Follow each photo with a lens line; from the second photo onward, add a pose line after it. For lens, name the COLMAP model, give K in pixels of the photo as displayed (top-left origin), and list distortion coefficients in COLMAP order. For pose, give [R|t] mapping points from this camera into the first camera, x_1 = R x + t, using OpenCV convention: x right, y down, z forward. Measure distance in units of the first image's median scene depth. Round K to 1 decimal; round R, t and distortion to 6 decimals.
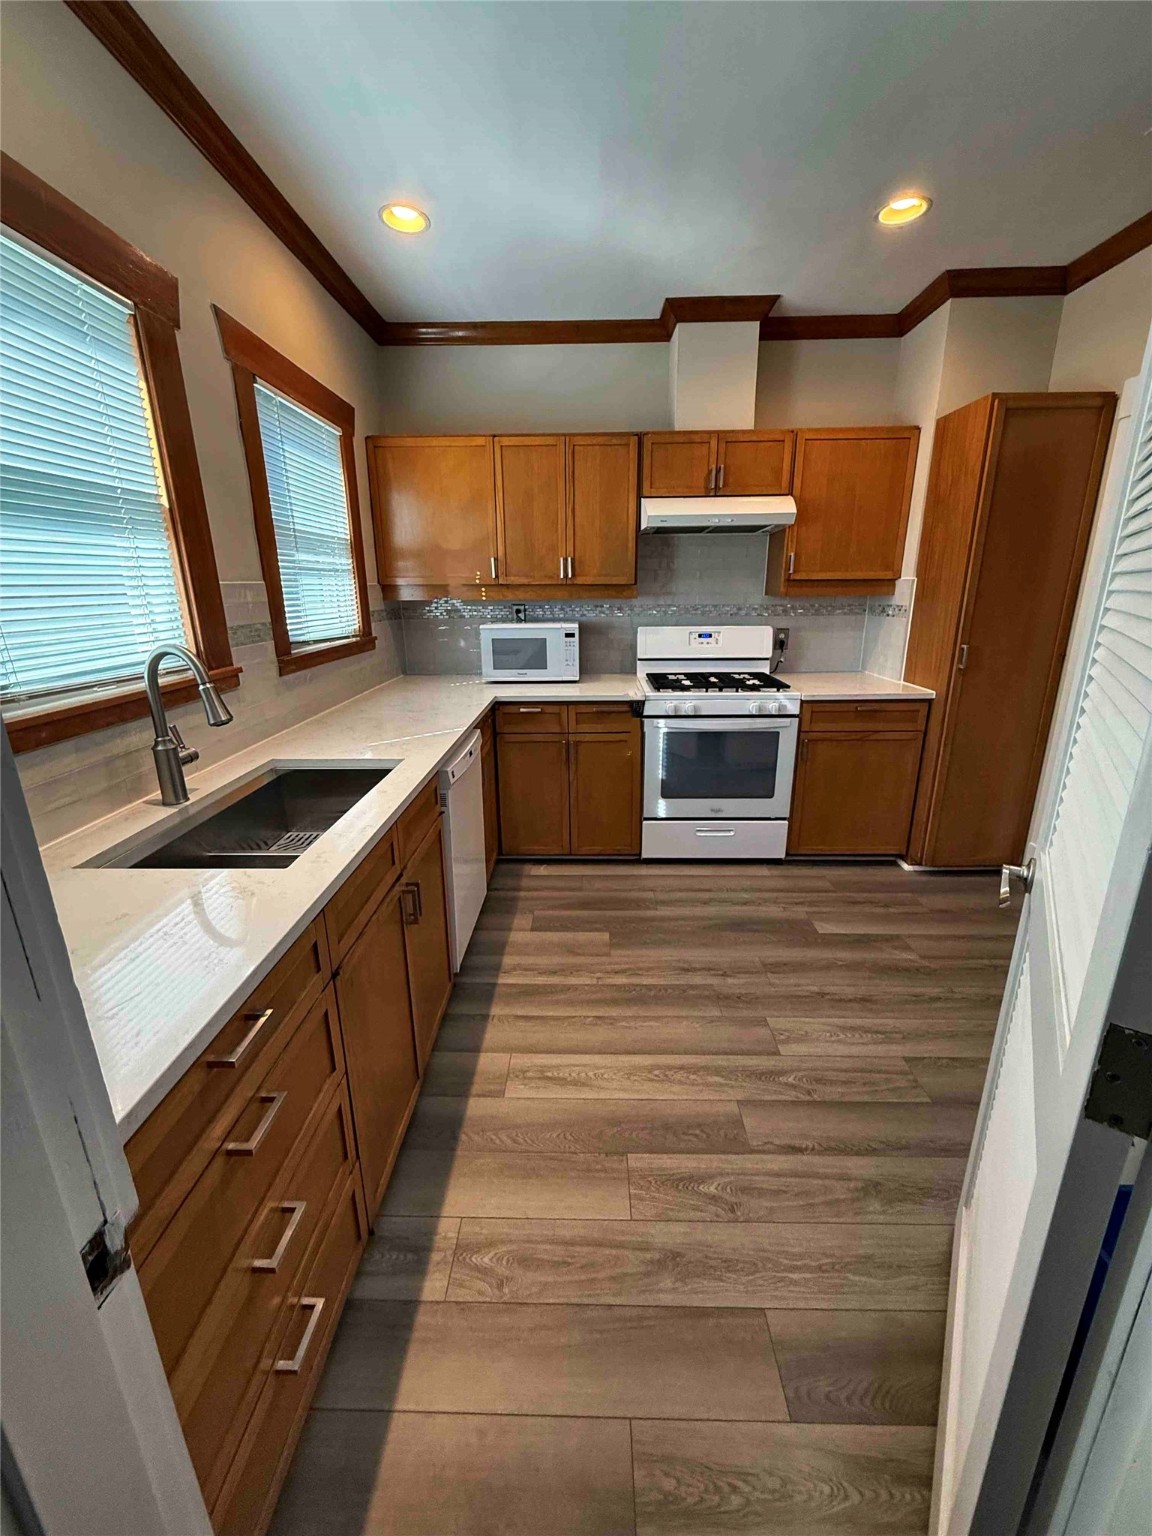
lens RADIAL K [[611.0, 0, 576.2], [0, 611.0, 762.3], [0, 0, 1]] dist [-0.001237, 0.000287]
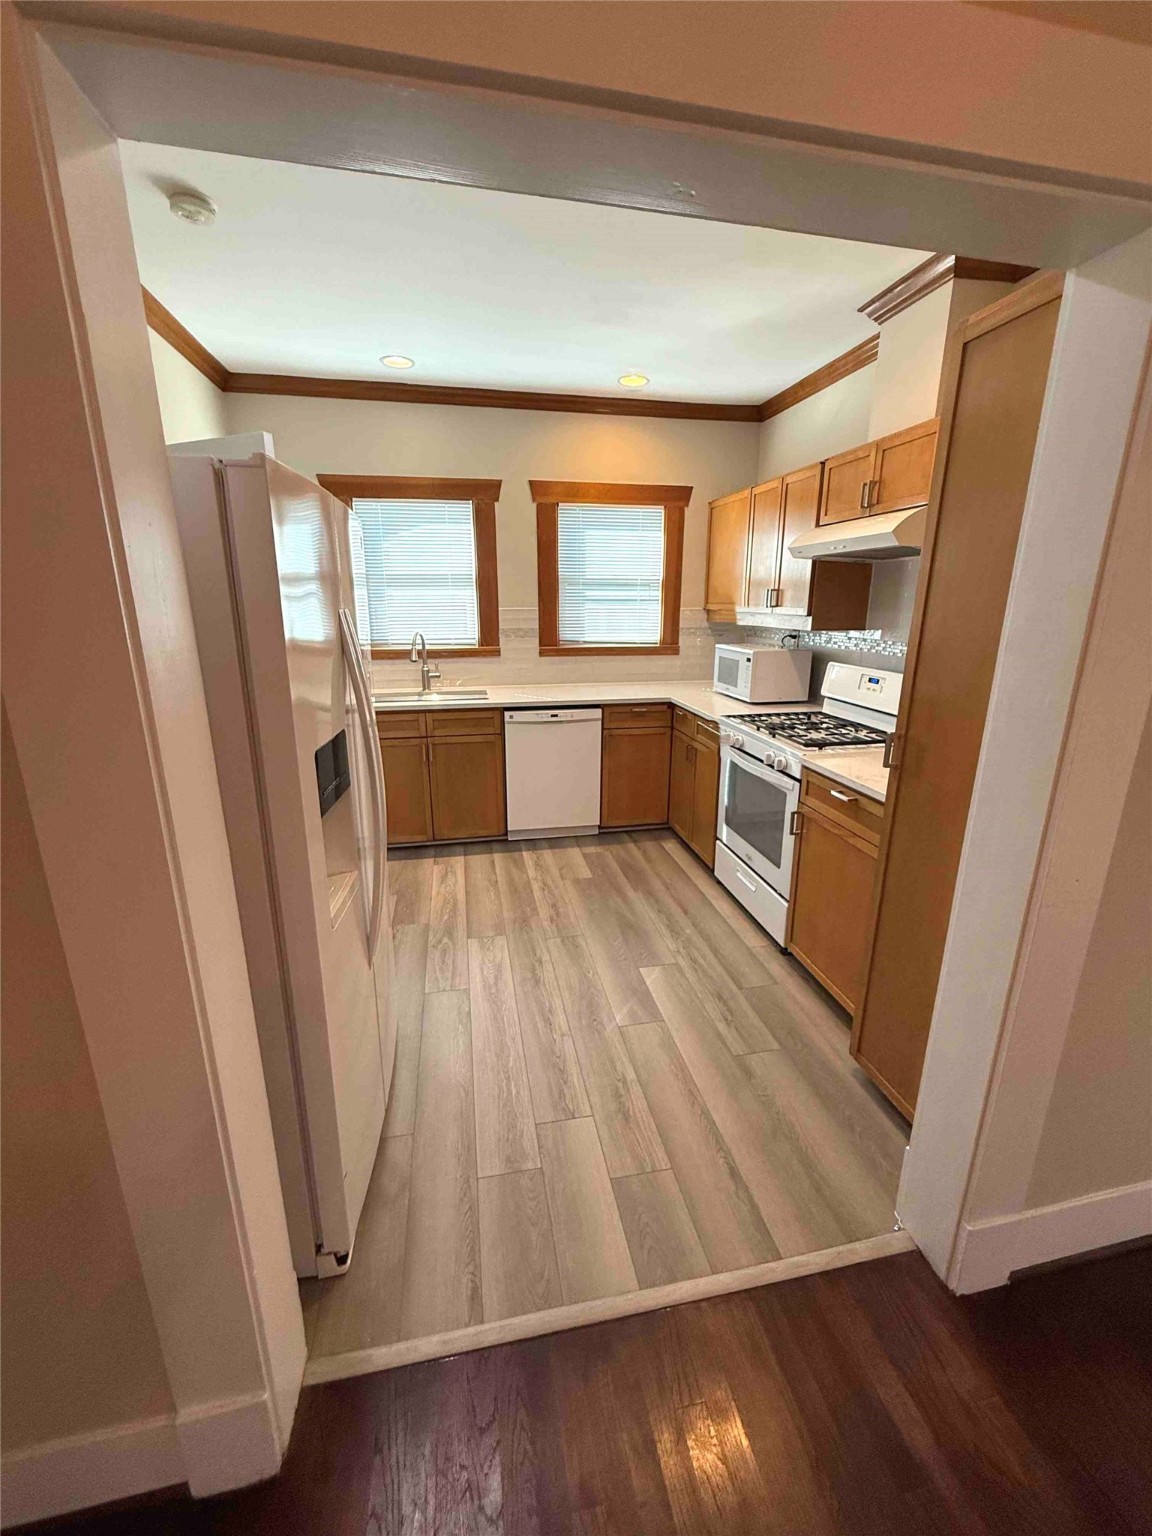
lens RADIAL K [[611.0, 0, 576.7], [0, 611.0, 760.0], [0, 0, 1]] dist [-0.001237, 0.000287]
pose [[0.215594, 0.259673, -0.941323, 1.062730], [-0.274548, 0.941226, 0.196766, -0.181645], [0.937093, 0.216017, 0.274215, 0.481966]]
